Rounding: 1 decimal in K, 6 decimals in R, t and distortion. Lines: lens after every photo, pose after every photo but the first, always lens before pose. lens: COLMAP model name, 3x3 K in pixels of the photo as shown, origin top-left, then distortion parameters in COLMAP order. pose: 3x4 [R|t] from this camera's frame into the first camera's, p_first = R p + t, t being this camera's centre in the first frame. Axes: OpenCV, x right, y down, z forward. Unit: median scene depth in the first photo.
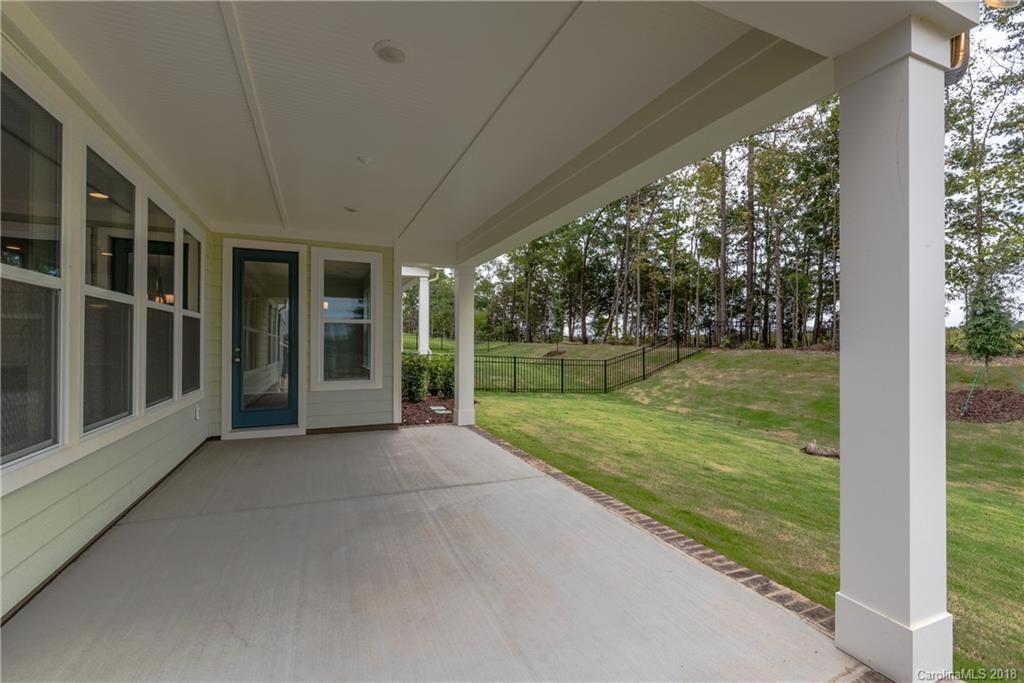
lens RADIAL K [[443.3, 0, 508.9], [0, 443.3, 344.1], [0, 0, 1]] dist [0.000232, -0.000117]
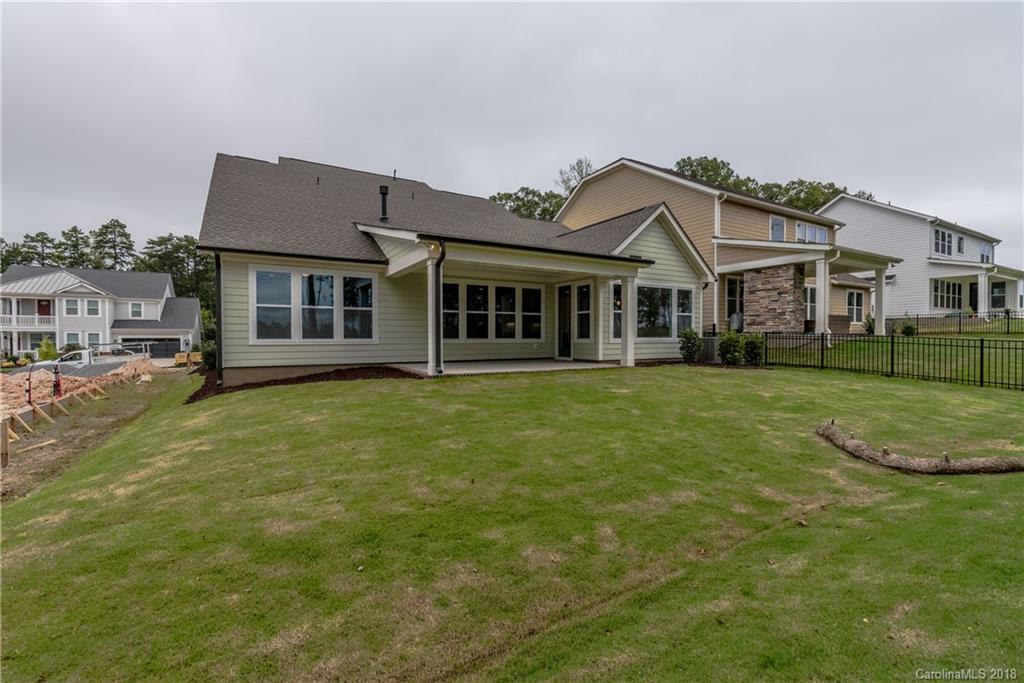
lens RADIAL K [[443.3, 0, 508.9], [0, 443.3, 344.1], [0, 0, 1]] dist [0.000232, -0.000117]
pose [[0.120747, 0.017469, -0.992530, 0.955161], [0.001855, 0.999839, 0.017823, 0.034588], [0.992682, -0.003993, 0.120695, 0.193533]]
